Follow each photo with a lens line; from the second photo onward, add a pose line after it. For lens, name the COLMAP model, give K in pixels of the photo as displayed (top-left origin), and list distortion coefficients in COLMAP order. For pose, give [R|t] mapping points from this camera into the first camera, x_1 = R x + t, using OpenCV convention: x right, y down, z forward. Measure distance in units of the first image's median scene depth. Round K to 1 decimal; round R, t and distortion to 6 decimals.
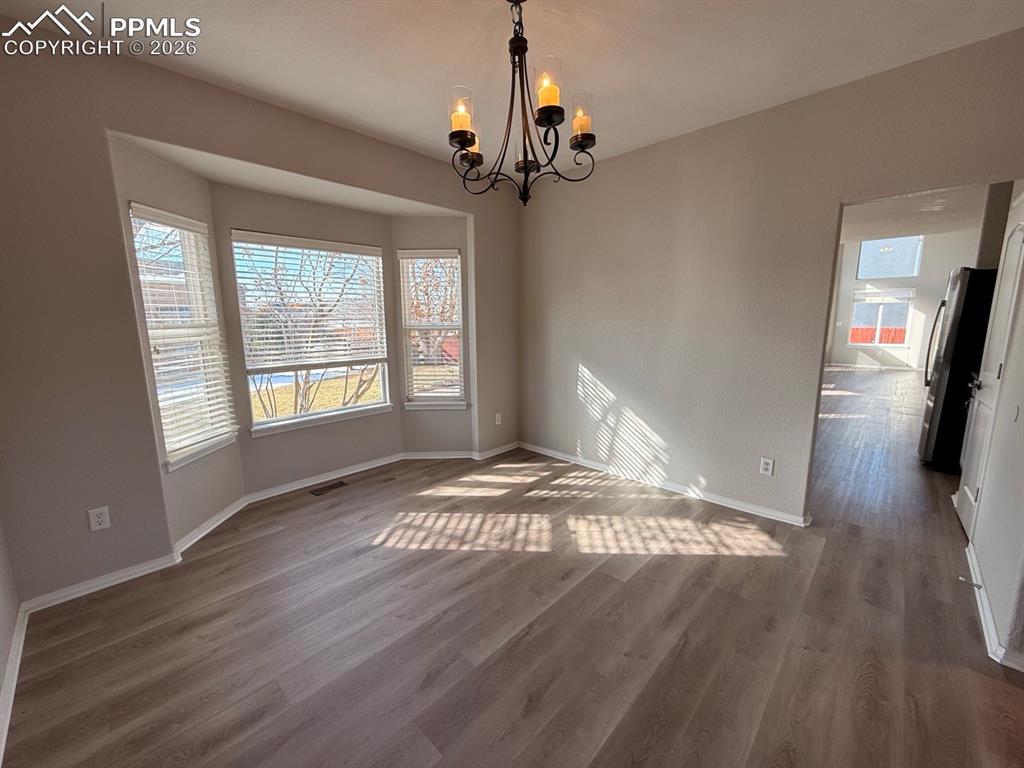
lens RADIAL K [[407.8, 0, 508.5], [0, 407.8, 383.3], [0, 0, 1]] dist [0.001697, -0.000414]
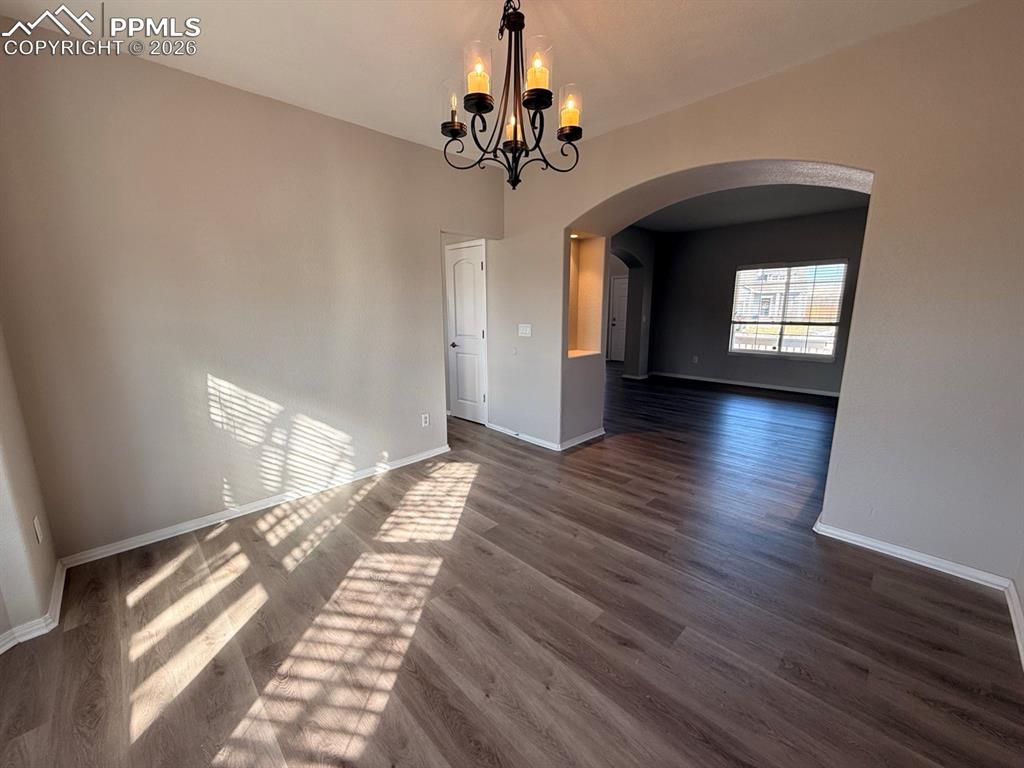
lens RADIAL K [[407.8, 0, 505.6], [0, 407.8, 382.9], [0, 0, 1]] dist [0.001697, -0.000414]
pose [[0.035279, -0.176136, 0.983733, -0.628211], [0.164559, 0.971934, 0.168122, -0.092595], [-0.985736, 0.155951, 0.063274, 0.630413]]
